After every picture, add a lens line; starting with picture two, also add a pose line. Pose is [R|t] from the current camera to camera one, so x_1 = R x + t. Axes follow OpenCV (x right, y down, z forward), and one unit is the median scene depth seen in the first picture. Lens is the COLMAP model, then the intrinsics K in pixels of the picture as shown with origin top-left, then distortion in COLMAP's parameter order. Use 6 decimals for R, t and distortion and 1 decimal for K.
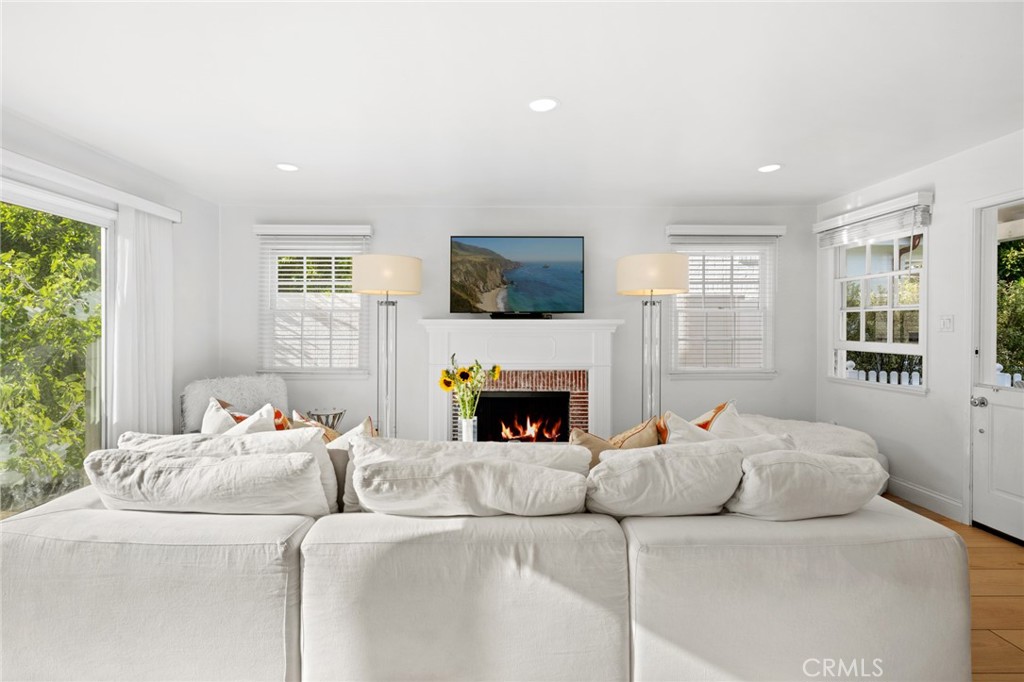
lens RADIAL K [[468.2, 0, 511.0], [0, 468.2, 330.4], [0, 0, 1]] dist [0.000528, -0.000066]
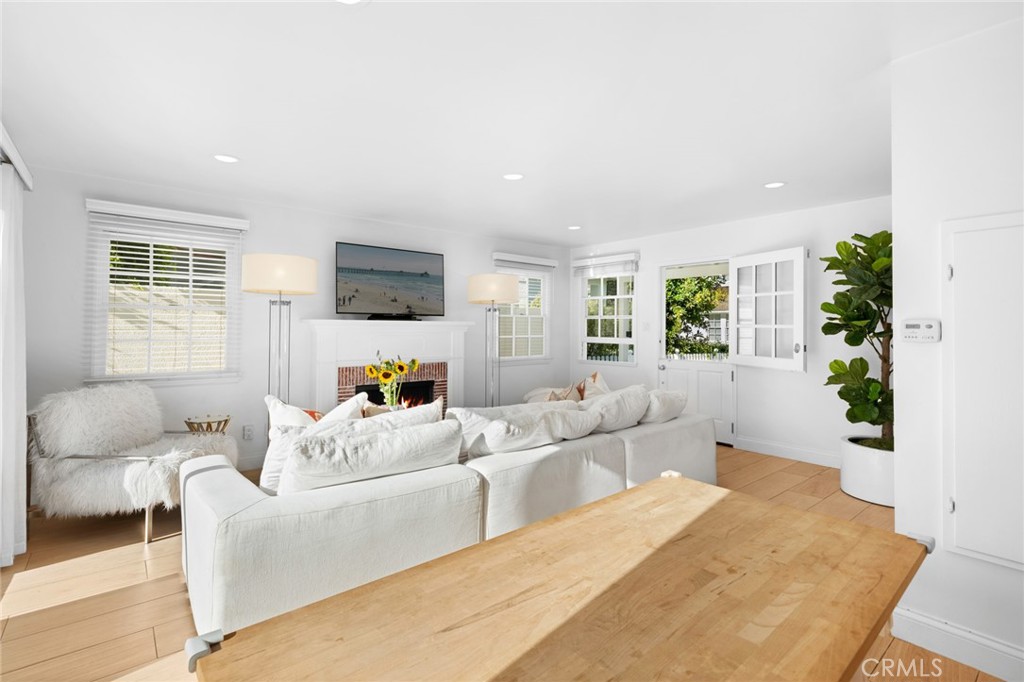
lens RADIAL K [[468.2, 0, 493.2], [0, 468.2, 336.1], [0, 0, 1]] dist [0.000528, -0.000066]
pose [[0.789384, -0.006975, 0.613860, -0.513399], [0.000832, 0.999947, 0.010292, 0.002679], [-0.613899, -0.007614, 0.789348, -0.064231]]
